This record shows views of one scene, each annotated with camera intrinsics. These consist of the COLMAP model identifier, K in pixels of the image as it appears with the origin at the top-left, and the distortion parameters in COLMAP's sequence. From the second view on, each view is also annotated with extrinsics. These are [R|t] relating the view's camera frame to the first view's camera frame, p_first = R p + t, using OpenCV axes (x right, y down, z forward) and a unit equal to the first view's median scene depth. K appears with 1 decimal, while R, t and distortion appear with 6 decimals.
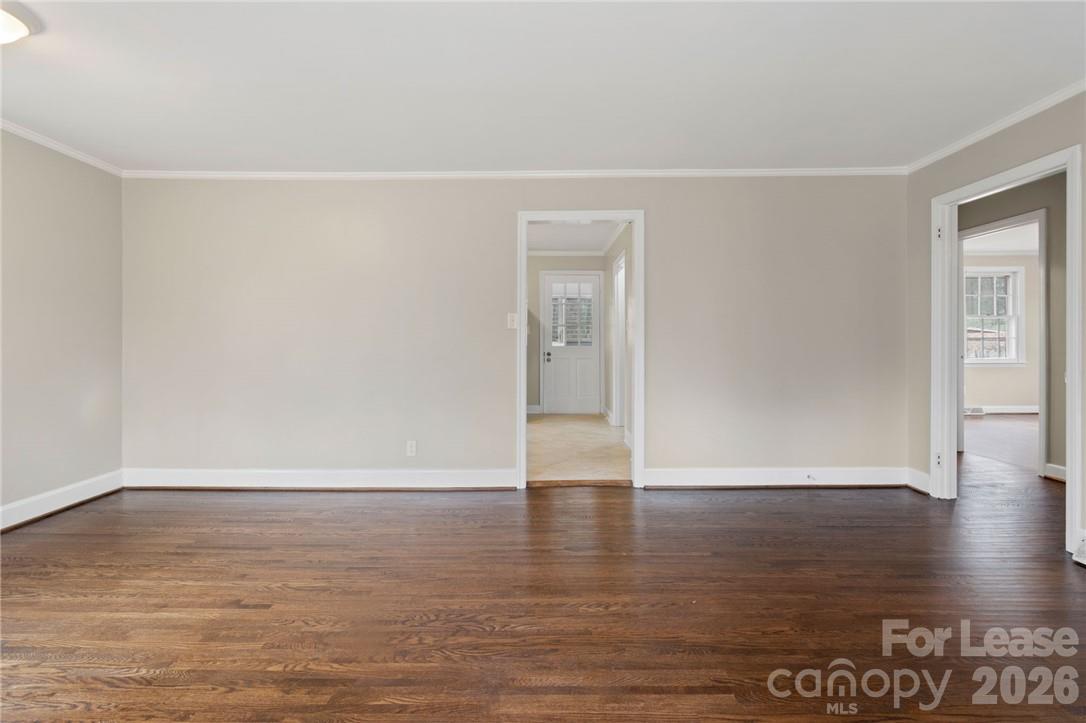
lens RADIAL K [[473.6, 0, 544.3], [0, 473.6, 350.3], [0, 0, 1]] dist [0.000551, -0.000105]
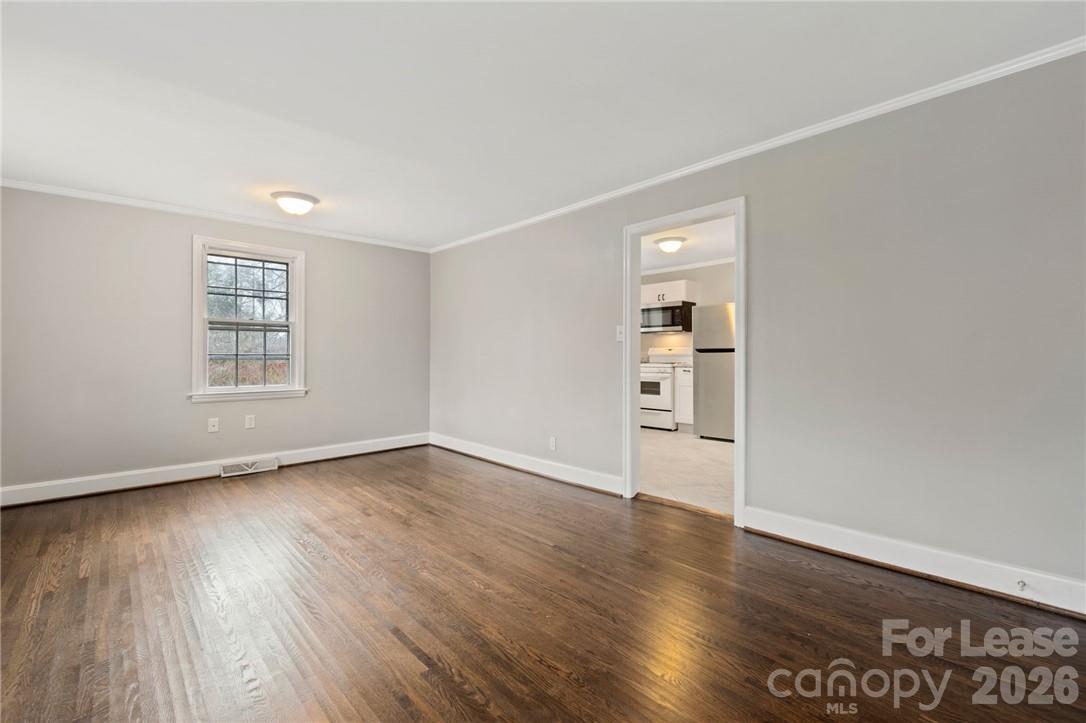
lens RADIAL K [[473.6, 0, 544.3], [0, 473.6, 350.3], [0, 0, 1]] dist [0.000551, -0.000105]
pose [[0.687827, -0.005180, -0.725856, 0.570123], [-0.012438, 0.999744, -0.018921, -0.002539], [0.725768, 0.022043, 0.687587, 0.168412]]
